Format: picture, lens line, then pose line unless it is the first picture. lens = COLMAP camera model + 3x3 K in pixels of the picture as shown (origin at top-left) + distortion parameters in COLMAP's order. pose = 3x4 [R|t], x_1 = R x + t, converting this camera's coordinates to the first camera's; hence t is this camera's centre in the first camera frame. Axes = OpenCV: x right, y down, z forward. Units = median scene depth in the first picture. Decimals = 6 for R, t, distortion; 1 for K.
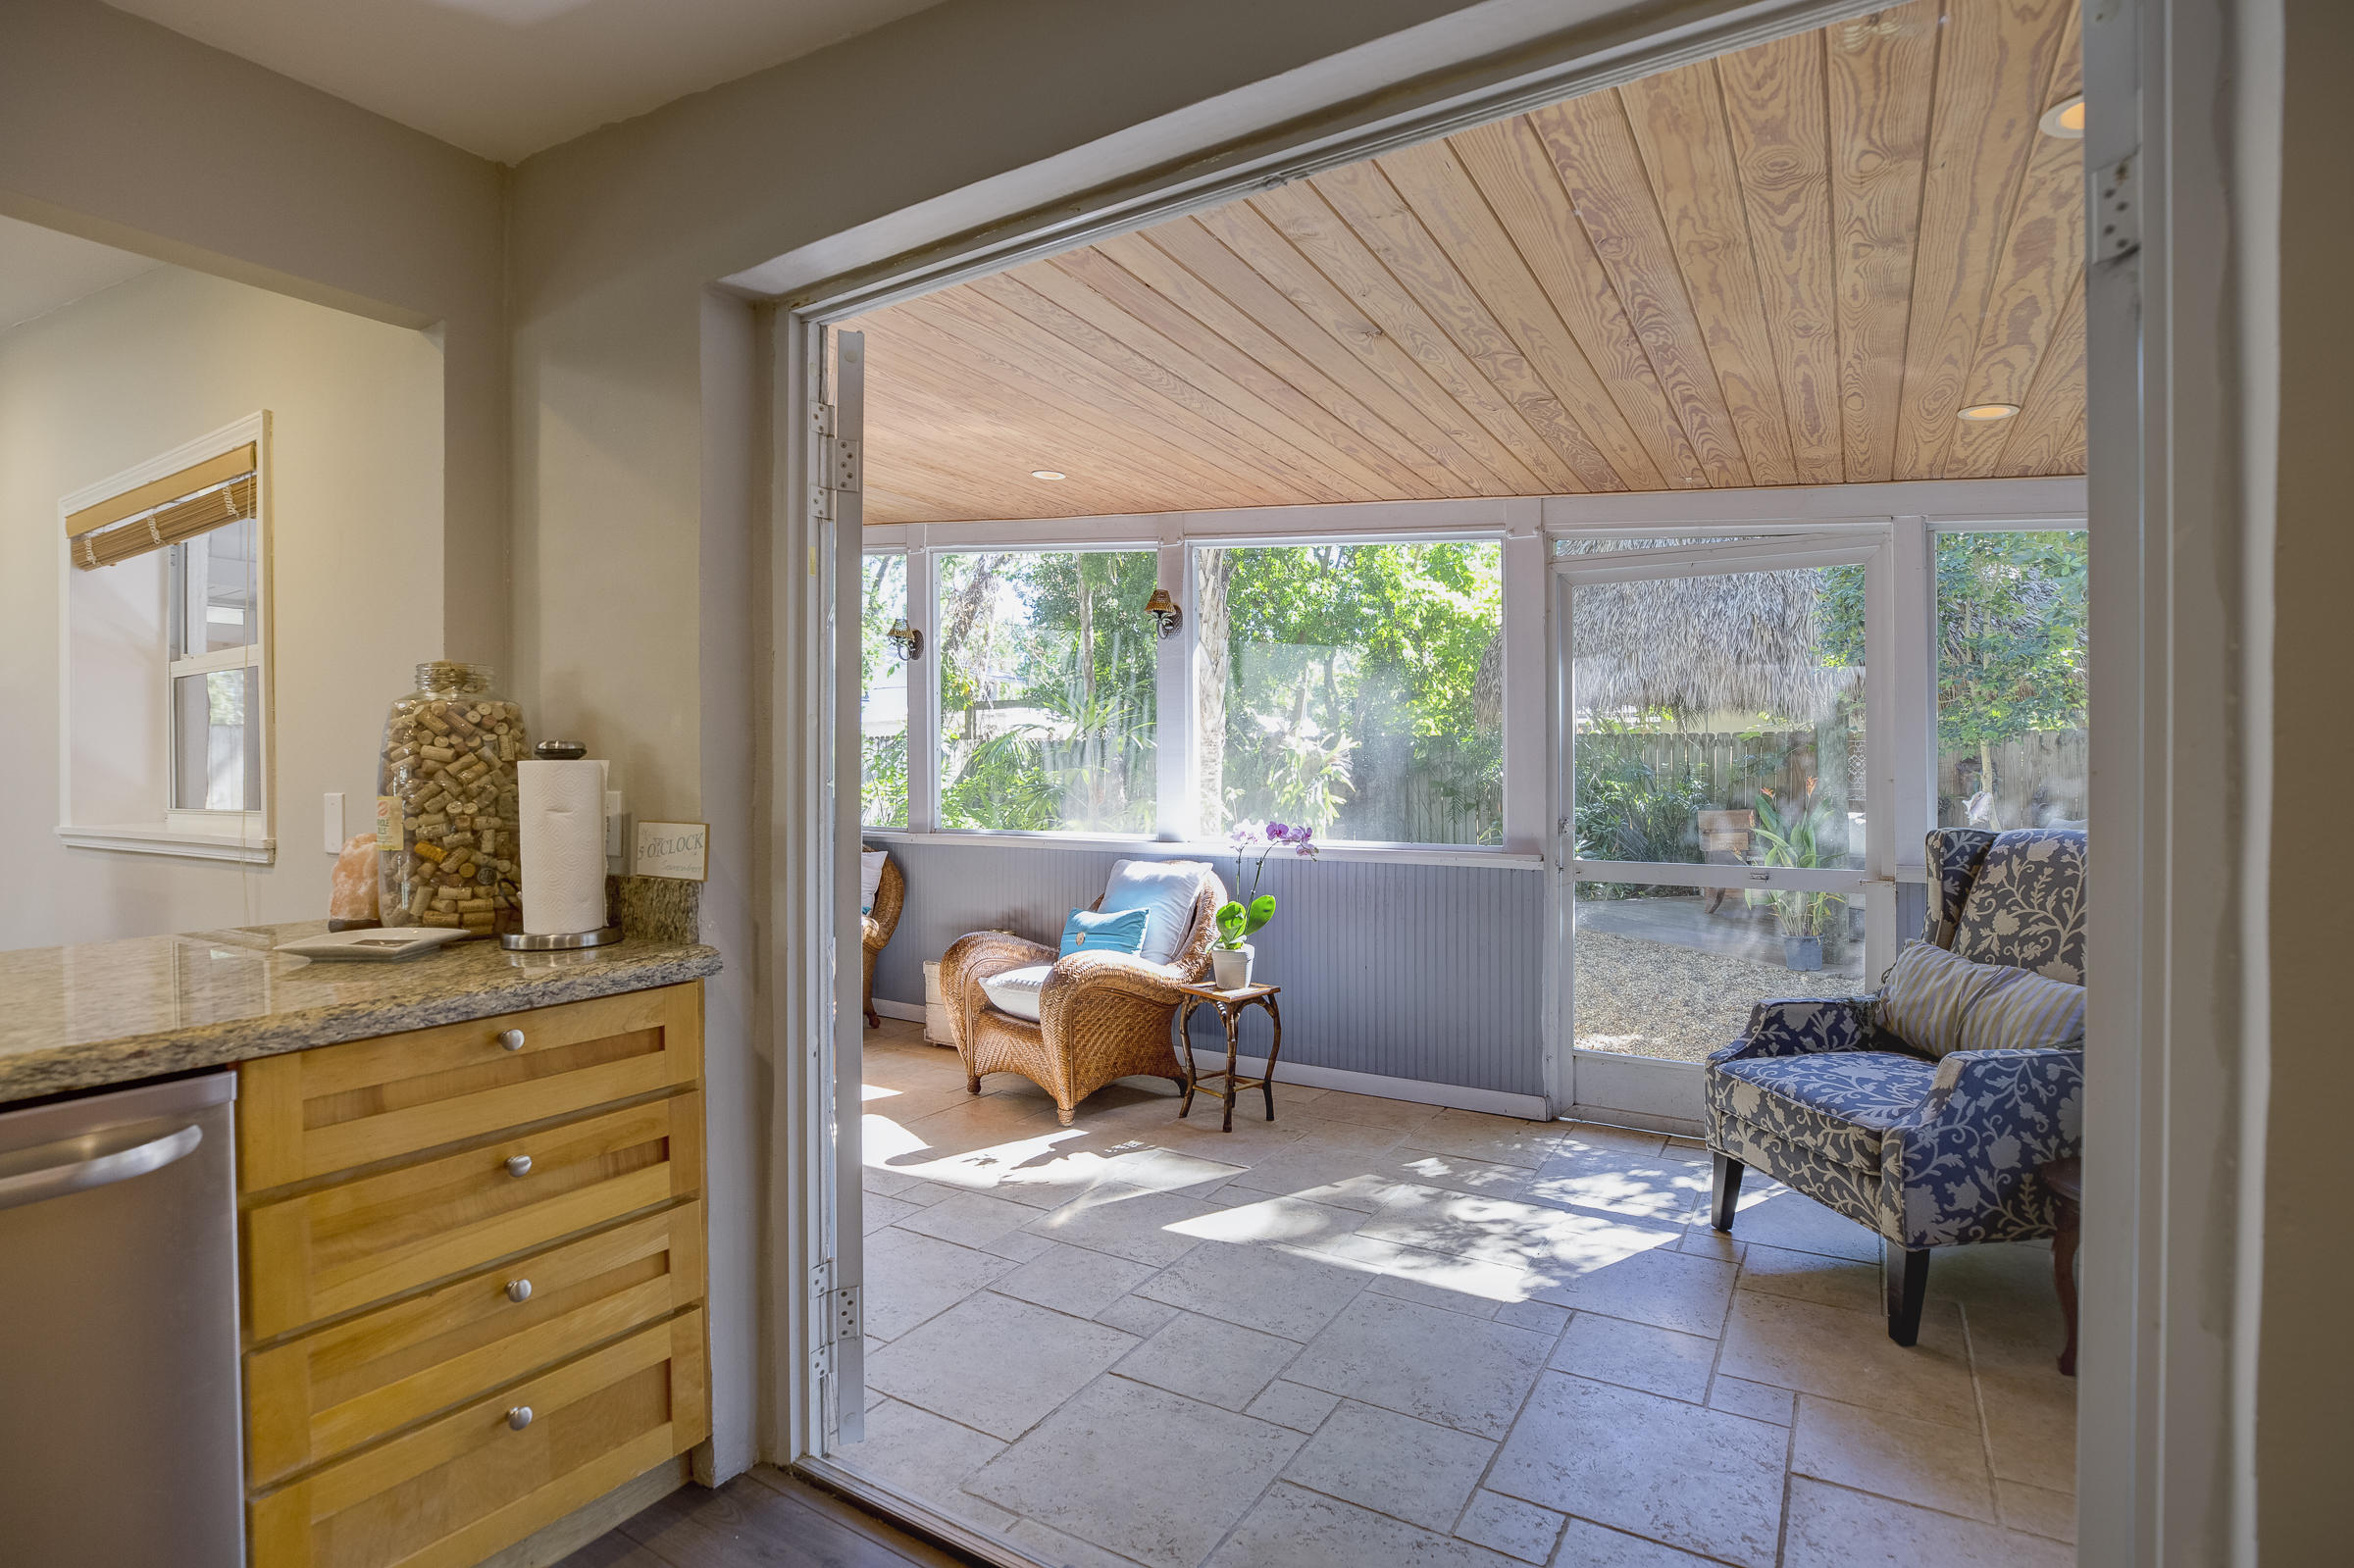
lens RADIAL K [[1135.6, 0, 1171.5], [0, 1135.6, 783.1], [0, 0, 1]] dist [-0.021139, 0.001562]
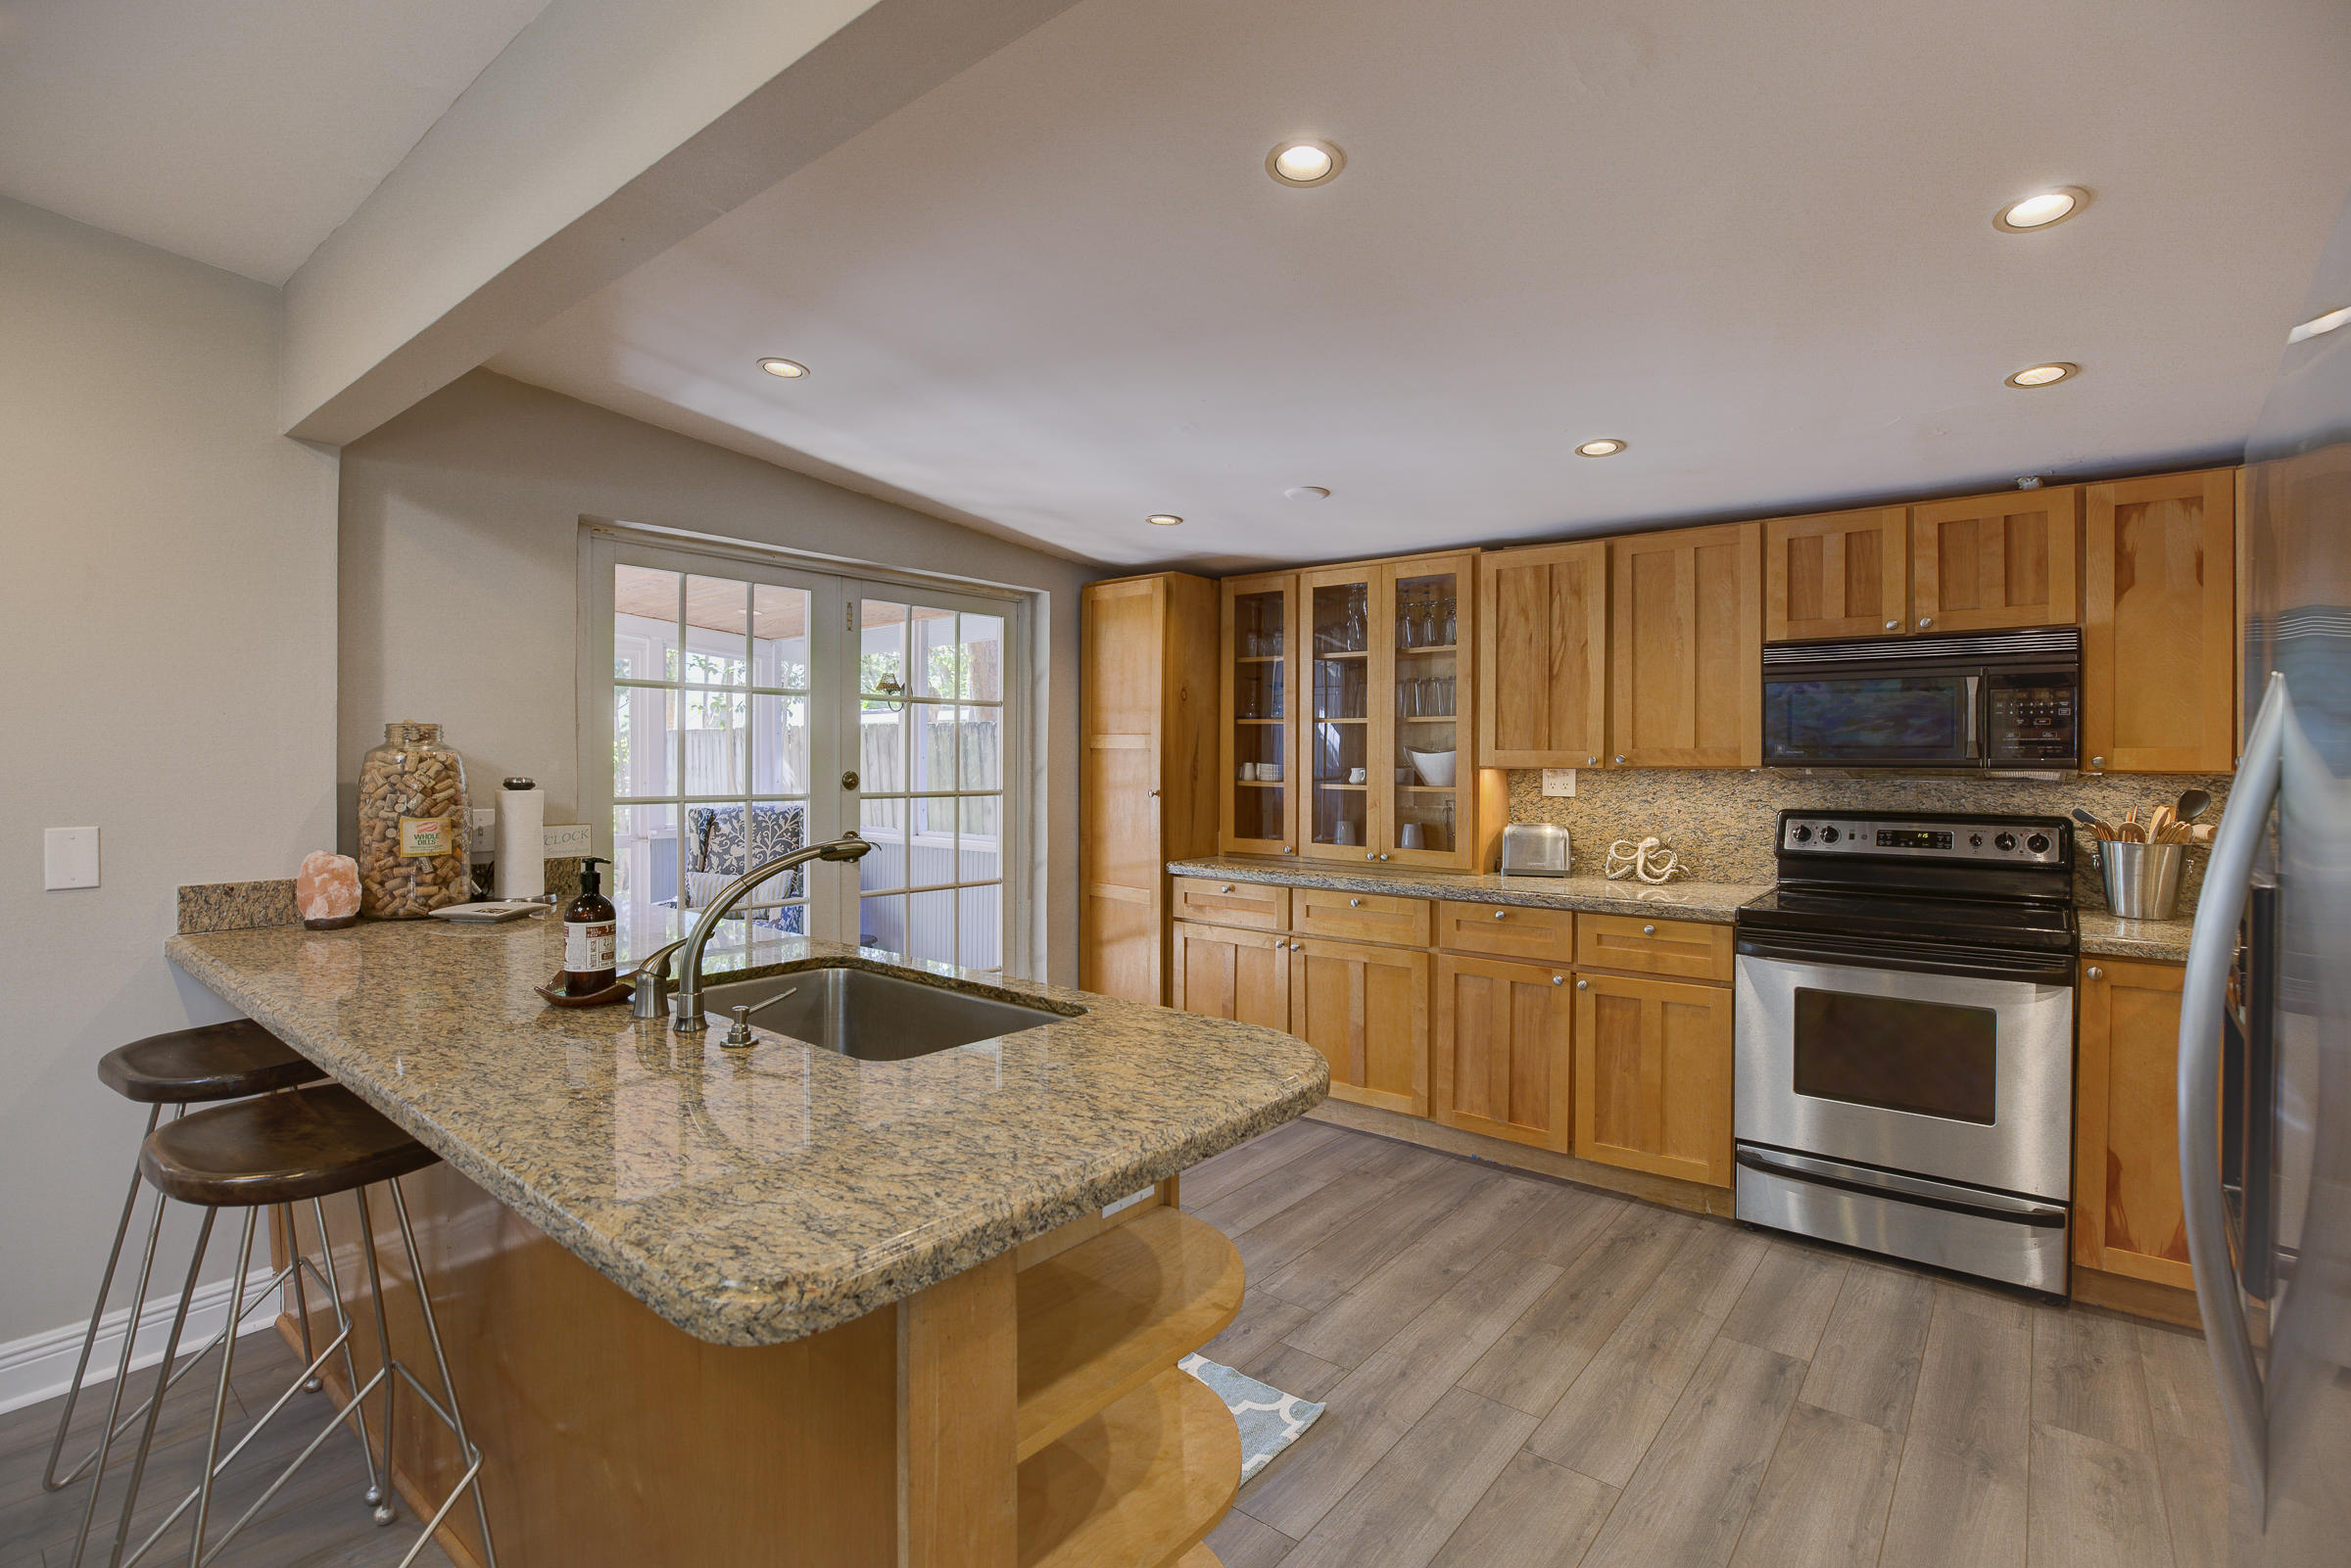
lens RADIAL K [[1109.0, 0, 1162.1], [0, 1109.0, 768.4], [0, 0, 1]] dist [-0.025981, 0.005050]
pose [[0.133272, -0.009899, 0.991030, -1.970987], [-0.003123, 0.999941, 0.010408, -0.070375], [-0.991075, -0.004482, 0.133234, -0.115121]]
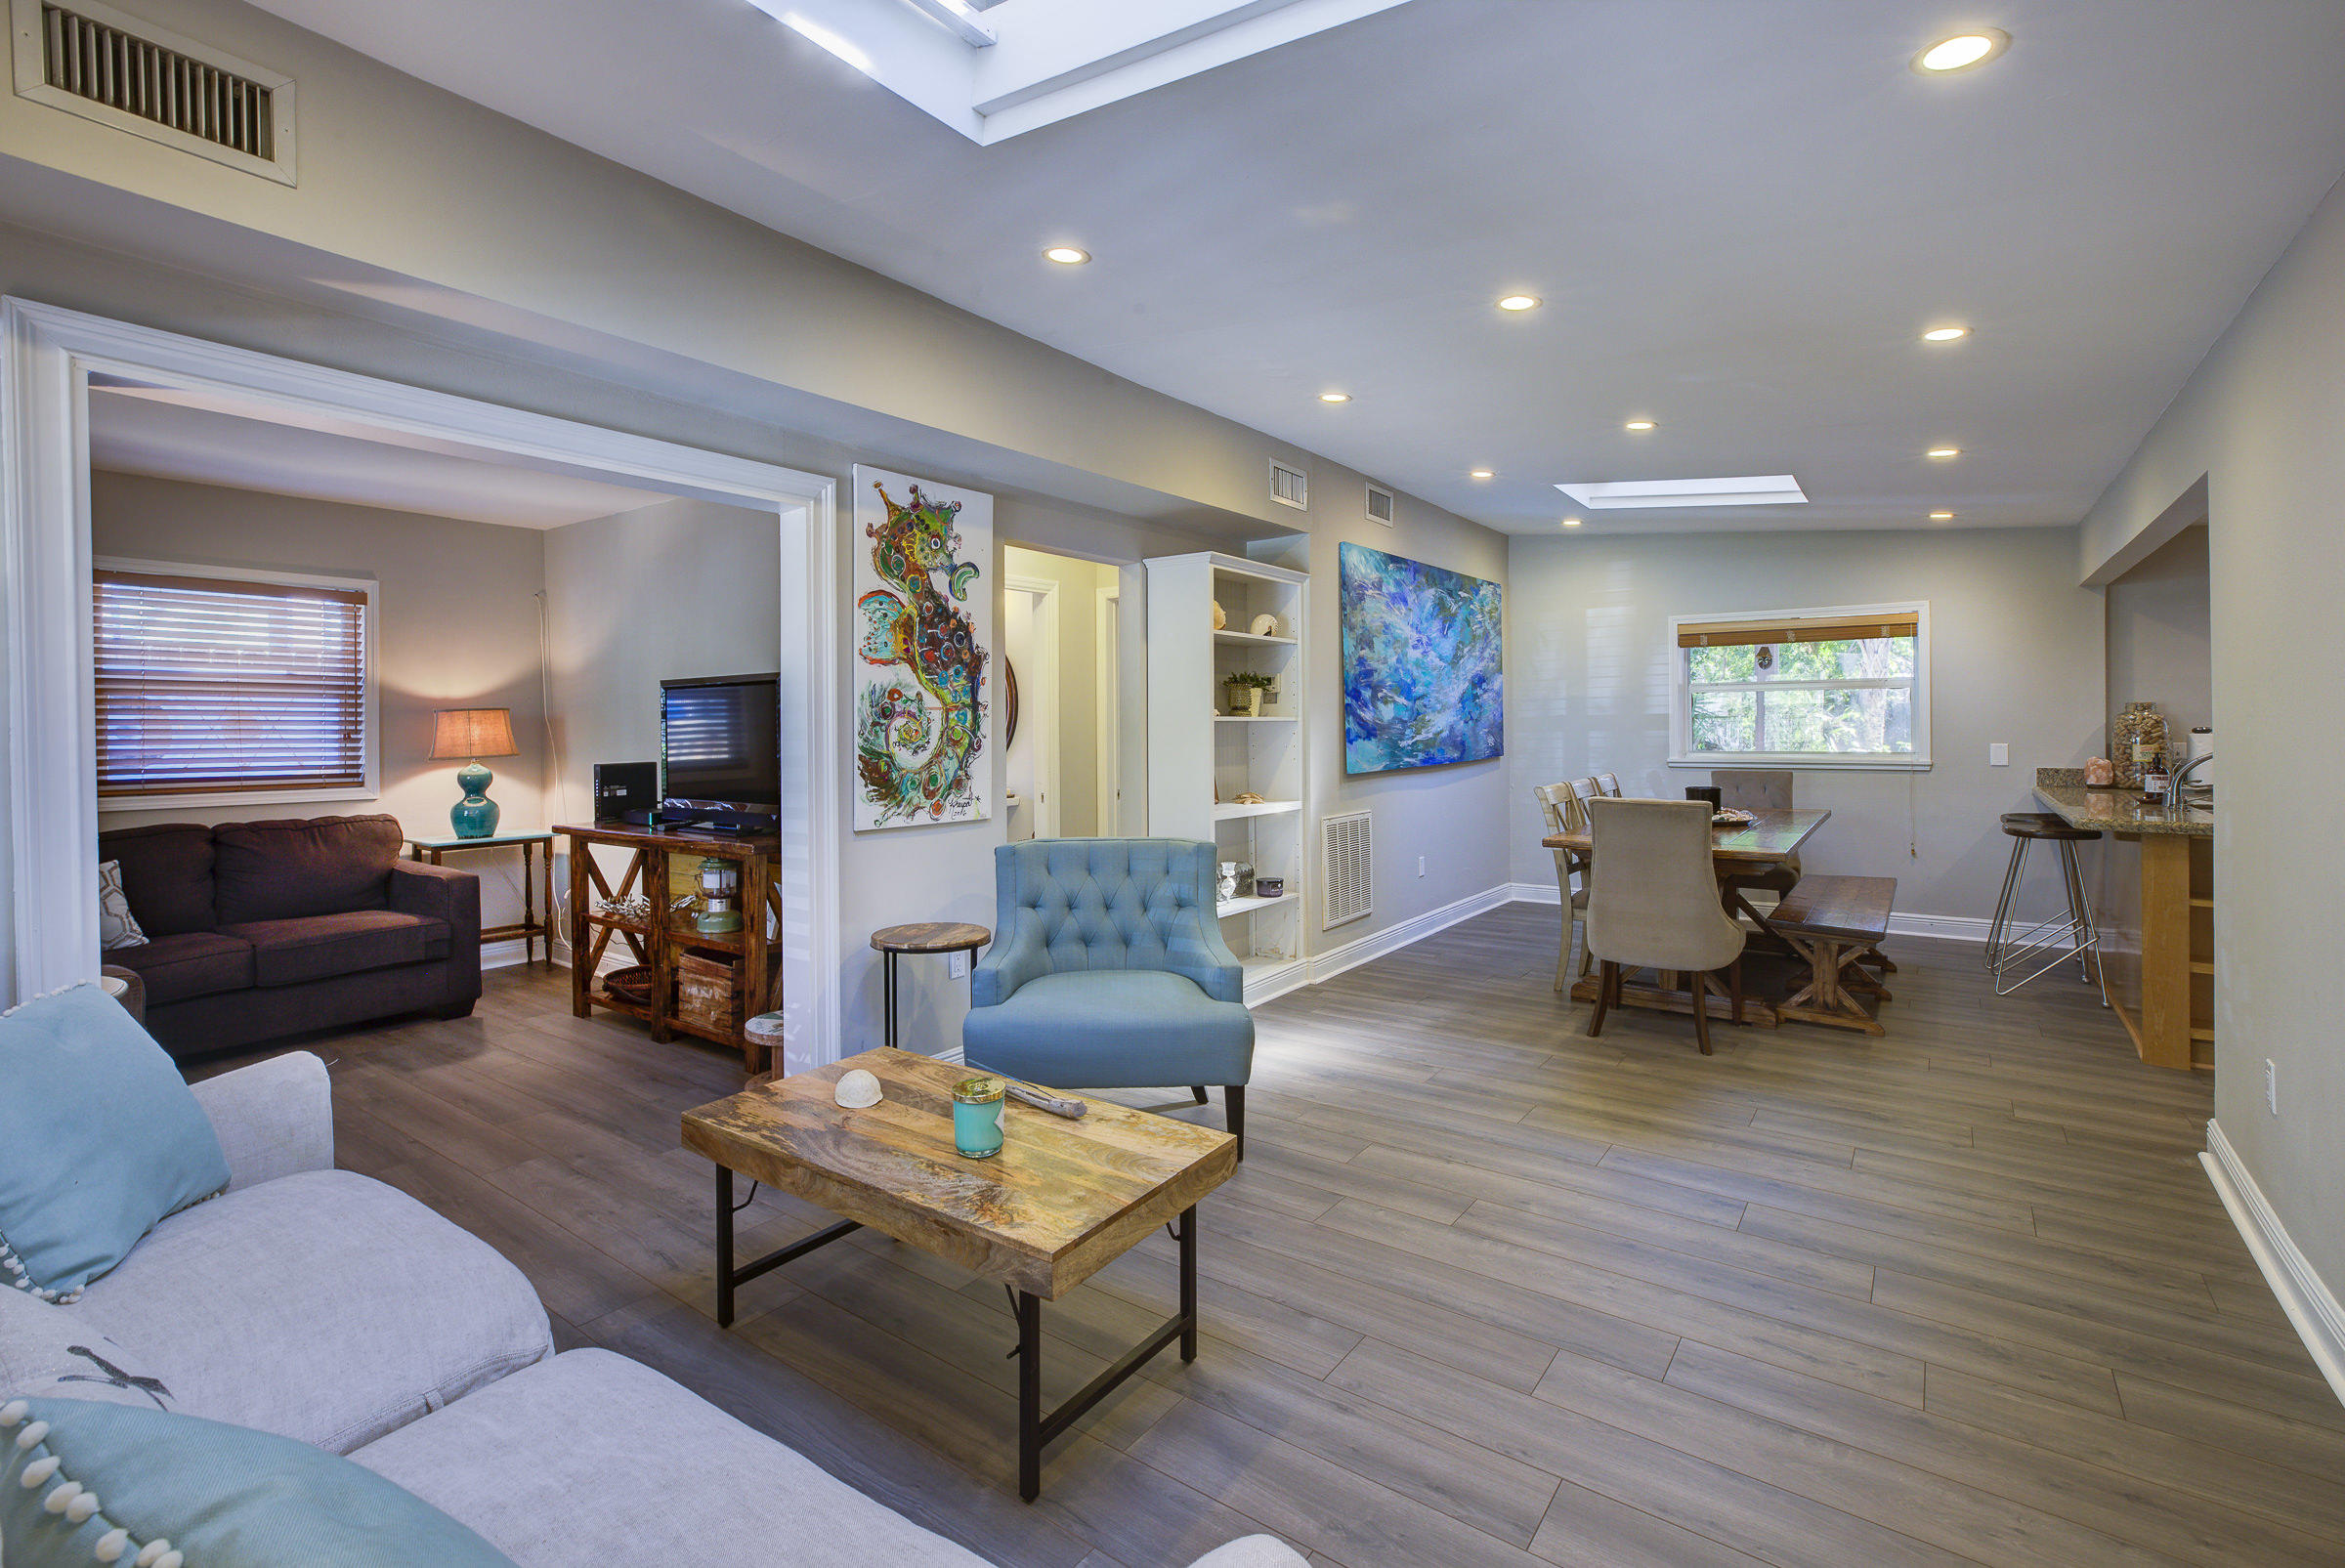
lens RADIAL K [[1106.2, 0, 1073.8], [0, 1106.2, 723.0], [0, 0, 1]] dist [-0.025981, 0.005050]
pose [[0.994468, -0.003223, -0.104994, -3.418992], [0.002598, 0.999978, -0.006094, -0.038875], [0.105012, 0.005787, 0.994454, -2.385847]]
